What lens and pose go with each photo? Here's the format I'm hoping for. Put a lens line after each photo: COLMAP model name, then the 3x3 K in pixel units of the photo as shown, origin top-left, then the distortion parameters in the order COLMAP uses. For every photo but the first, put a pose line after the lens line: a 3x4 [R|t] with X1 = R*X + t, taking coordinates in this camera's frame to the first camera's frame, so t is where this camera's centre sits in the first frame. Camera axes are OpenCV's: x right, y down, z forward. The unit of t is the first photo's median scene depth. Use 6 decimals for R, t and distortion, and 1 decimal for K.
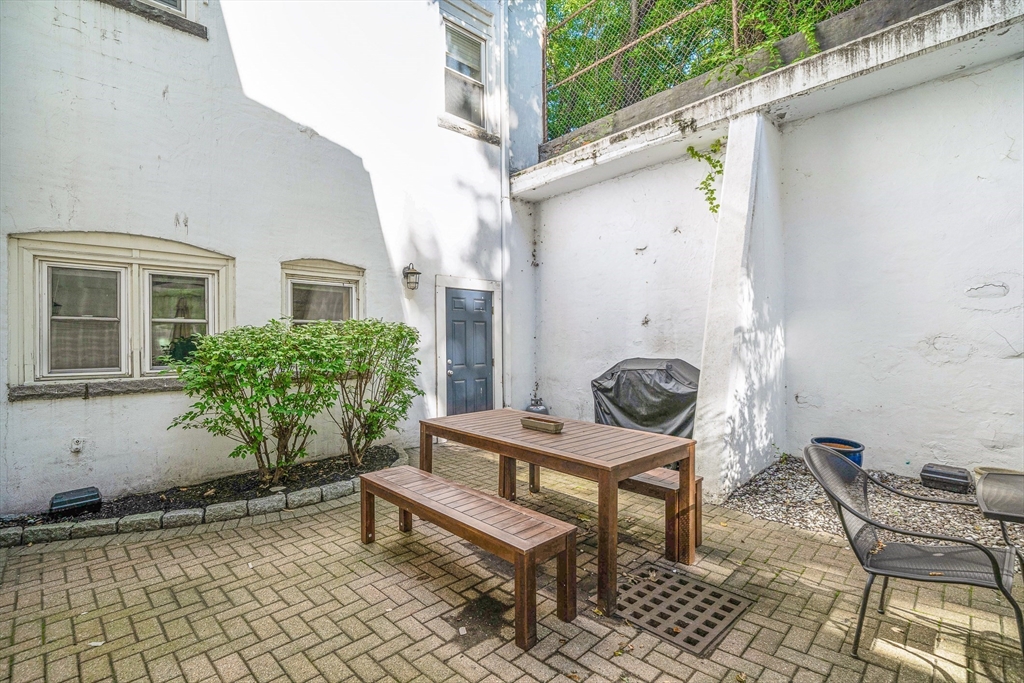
lens RADIAL K [[479.6, 0, 507.2], [0, 479.6, 340.1], [0, 0, 1]] dist [-0.000739, 0.000872]
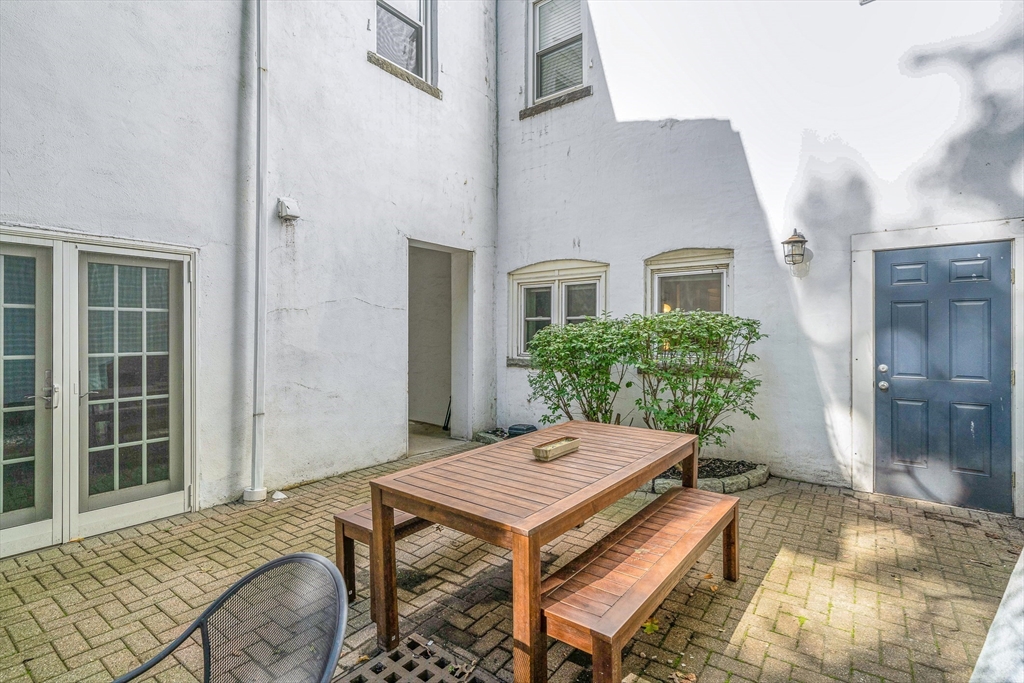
lens RADIAL K [[479.6, 0, 507.8], [0, 479.6, 335.2], [0, 0, 1]] dist [-0.000739, 0.000872]
pose [[0.149198, 0.015491, -0.988686, 0.537103], [0.003557, 0.999862, 0.016203, -0.012553], [0.988801, -0.005934, 0.149123, 0.527639]]
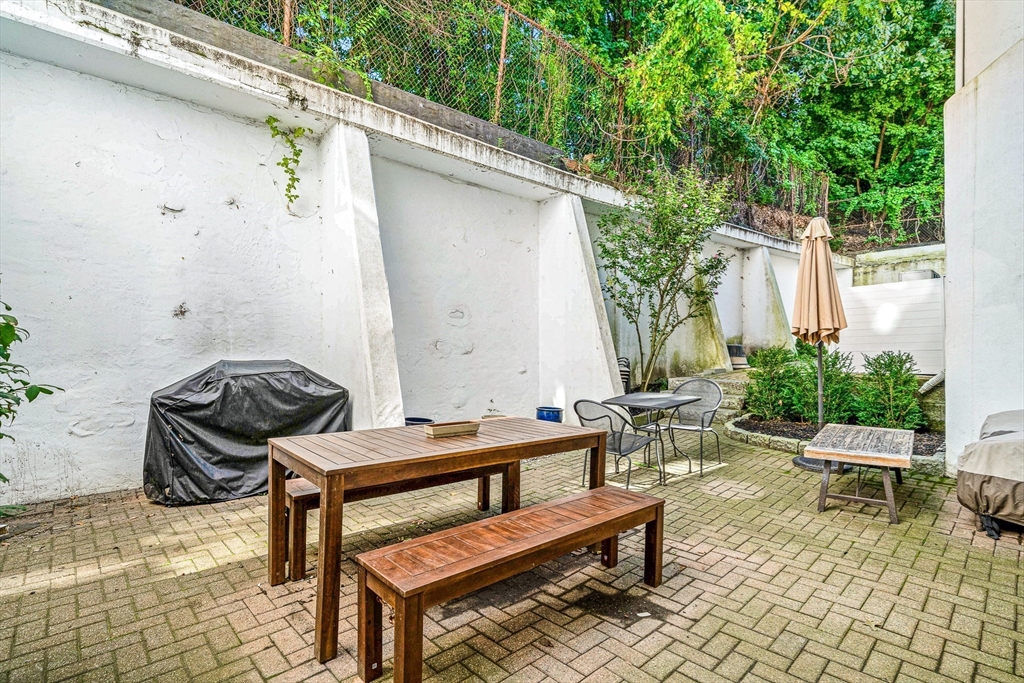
lens RADIAL K [[479.6, 0, 517.2], [0, 479.6, 350.9], [0, 0, 1]] dist [-0.000739, 0.000872]
pose [[0.027265, 0.008236, 0.999594, -0.507119], [-0.005455, 0.999952, -0.008090, 0.028246], [-0.999613, -0.005232, 0.027308, 0.566440]]
